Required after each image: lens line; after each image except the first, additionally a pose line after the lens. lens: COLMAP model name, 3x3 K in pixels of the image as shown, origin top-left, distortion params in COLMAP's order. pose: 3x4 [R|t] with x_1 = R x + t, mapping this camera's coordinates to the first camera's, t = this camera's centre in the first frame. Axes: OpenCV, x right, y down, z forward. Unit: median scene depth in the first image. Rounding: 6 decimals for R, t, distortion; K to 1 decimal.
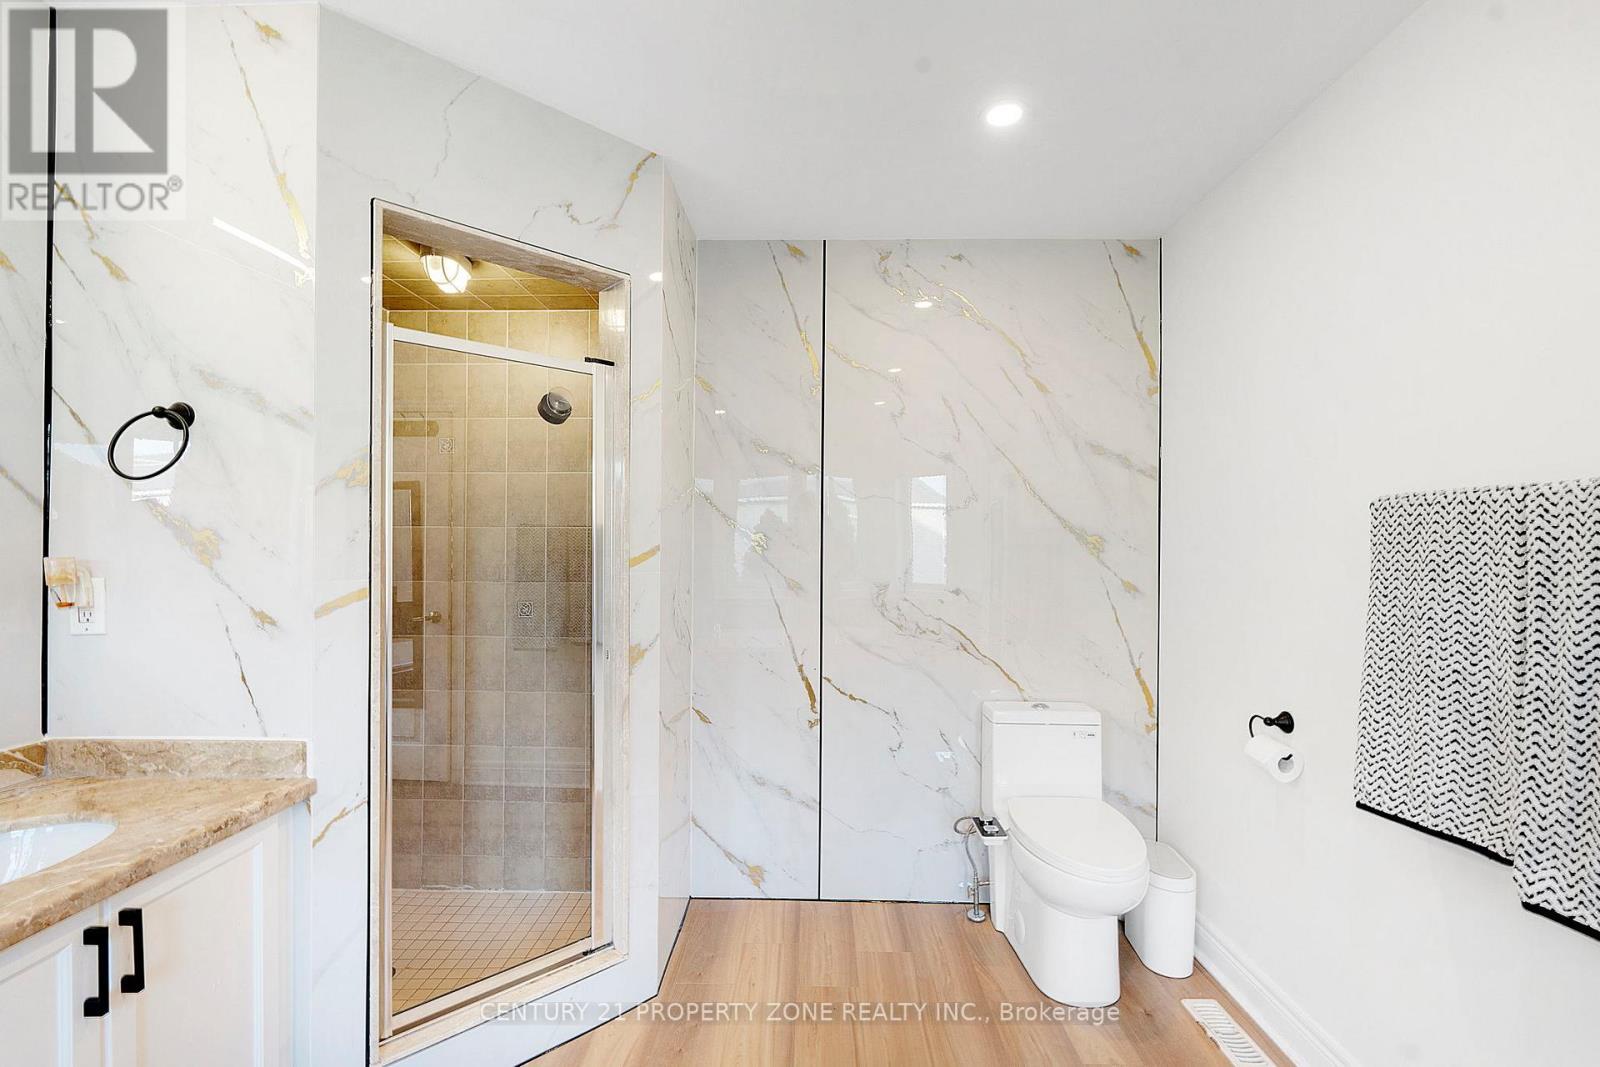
lens RADIAL K [[700.0, 0, 795.6], [0, 700.0, 545.0], [0, 0, 1]] dist [-0.002443, 0.000129]
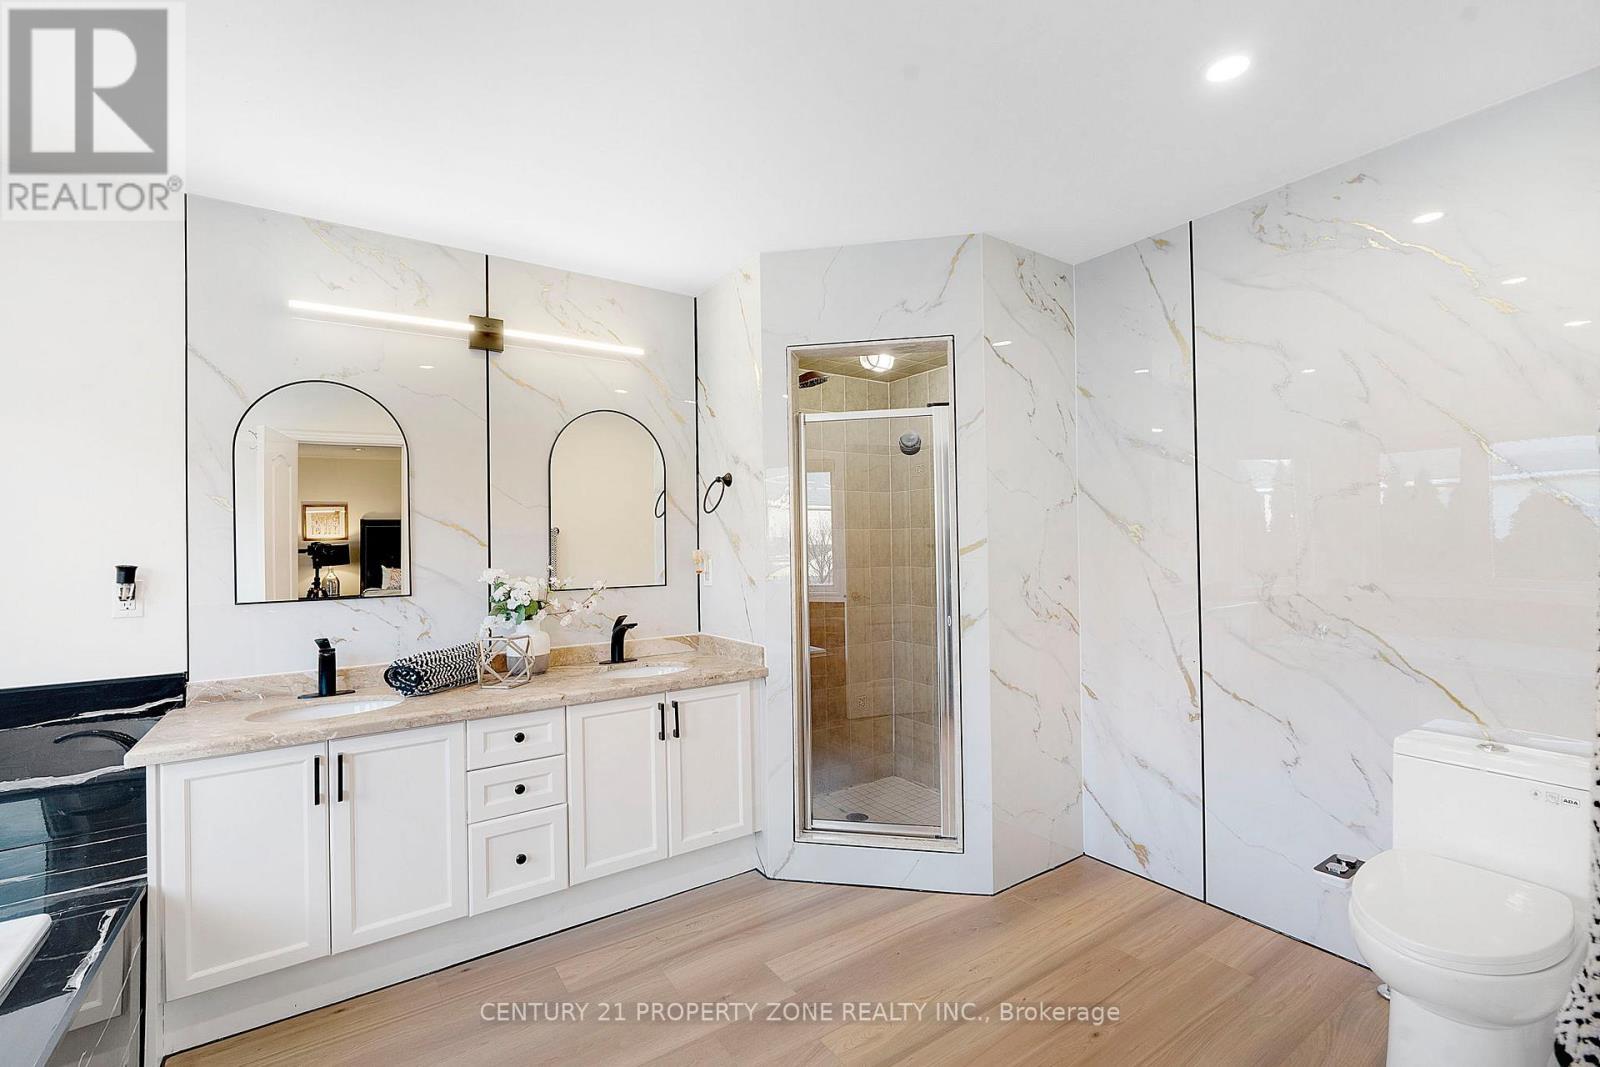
lens RADIAL K [[700.0, 0, 805.8], [0, 700.0, 532.3], [0, 0, 1]] dist [-0.002443, 0.000129]
pose [[0.592840, -0.024848, -0.804937, 0.638506], [0.019180, 0.999676, -0.016733, 0.004487], [0.805092, -0.005518, 0.593124, -0.014292]]
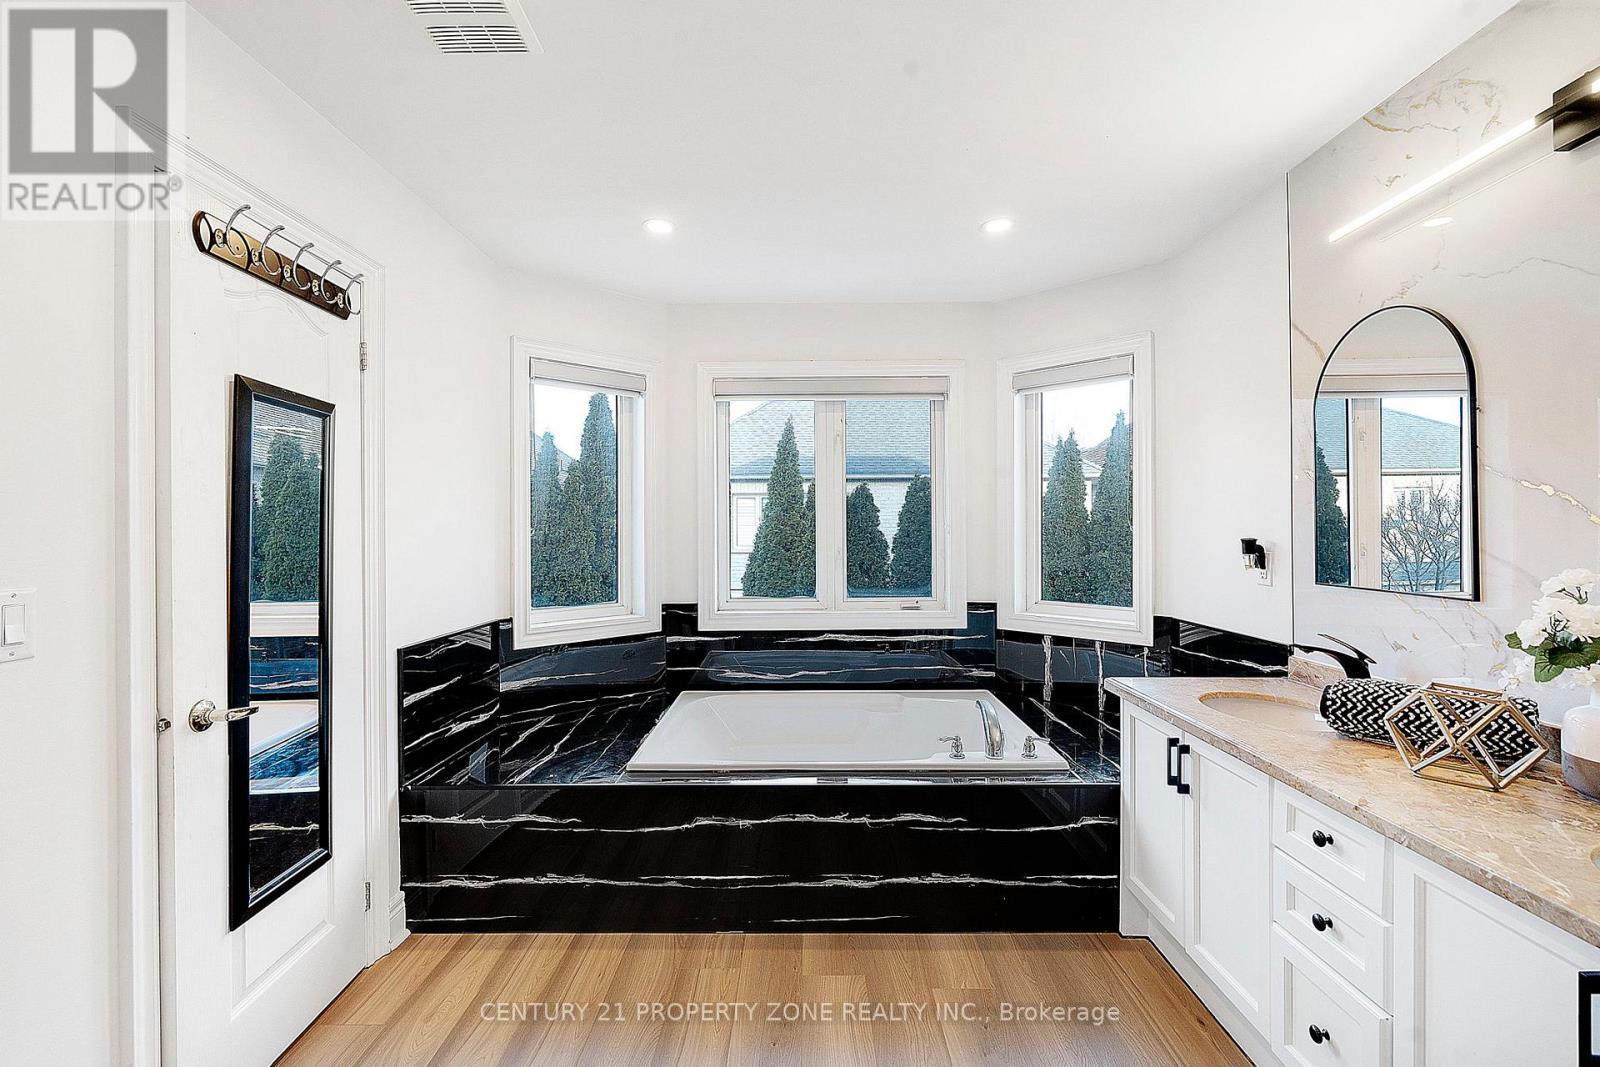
lens RADIAL K [[700.0, 0, 796.5], [0, 700.0, 527.4], [0, 0, 1]] dist [-0.002443, 0.000129]
pose [[-0.999853, 0.000497, -0.017122, -0.005368], [0.000546, 0.999996, -0.002870, 0.001227], [0.017121, -0.002879, -0.999849, 0.940222]]
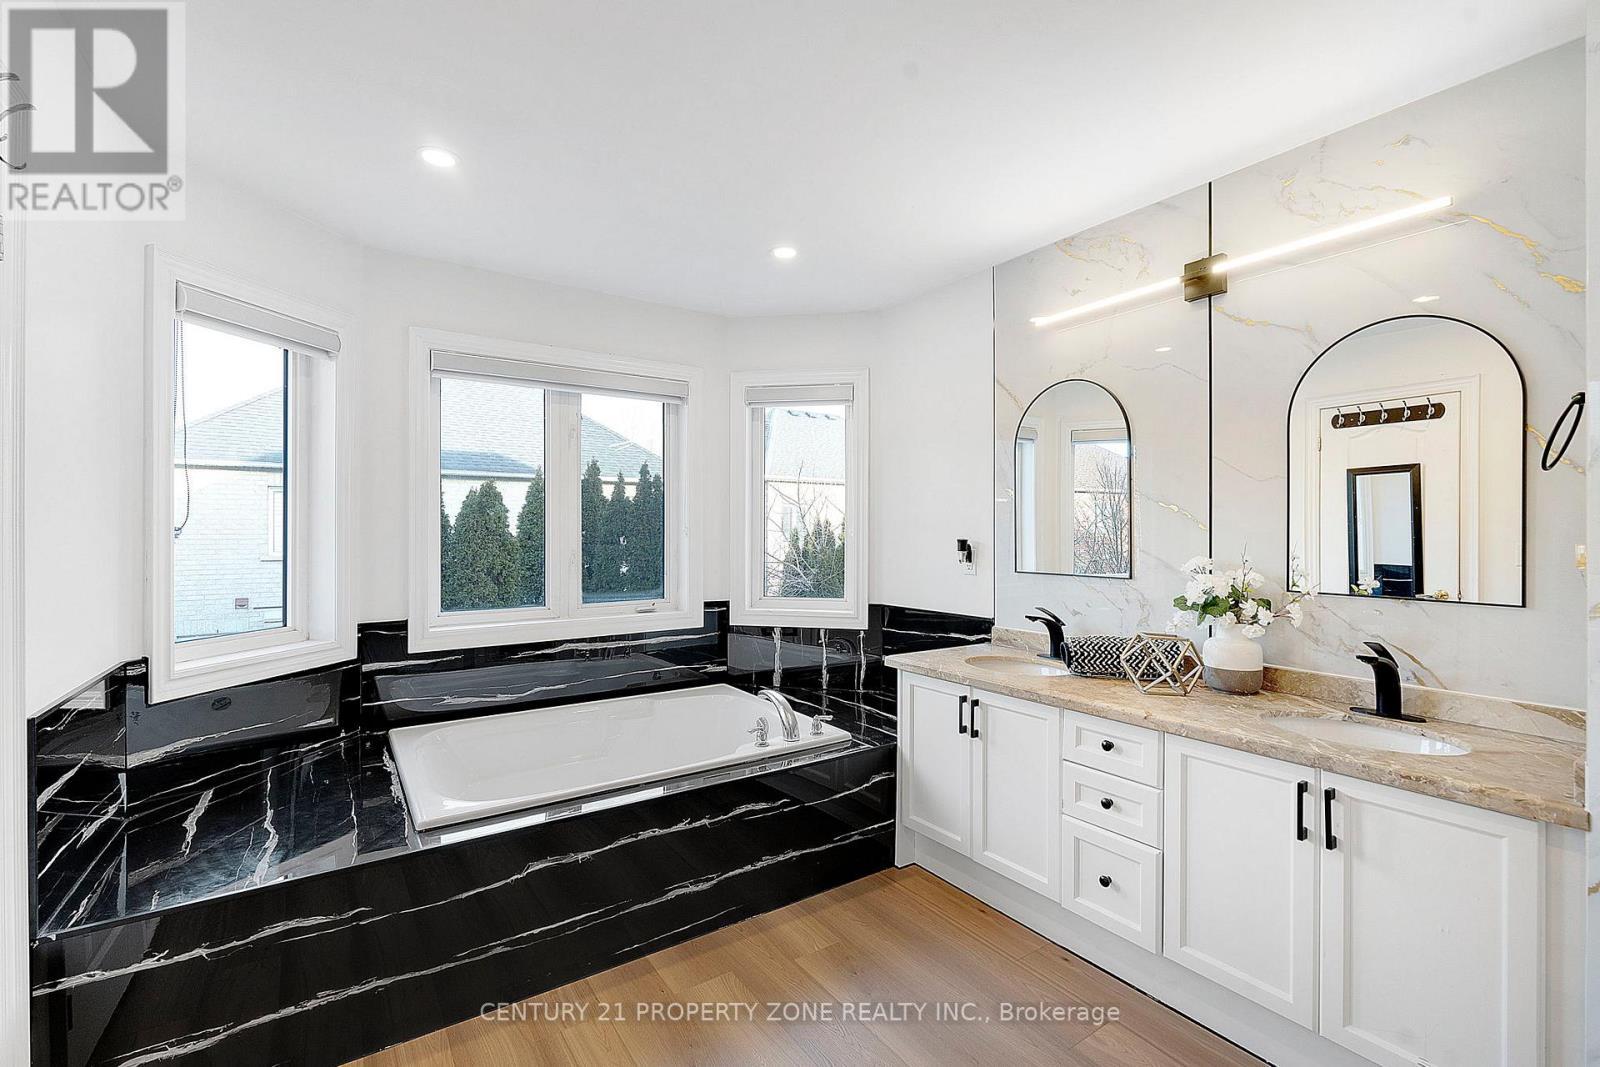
lens RADIAL K [[700.0, 0, 795.6], [0, 700.0, 532.7], [0, 0, 1]] dist [-0.002443, 0.000129]
pose [[-0.812566, -0.003860, -0.582857, 0.402005], [-0.003936, 0.999992, -0.001136, 0.005480], [0.582857, 0.001371, -0.812574, 0.813379]]
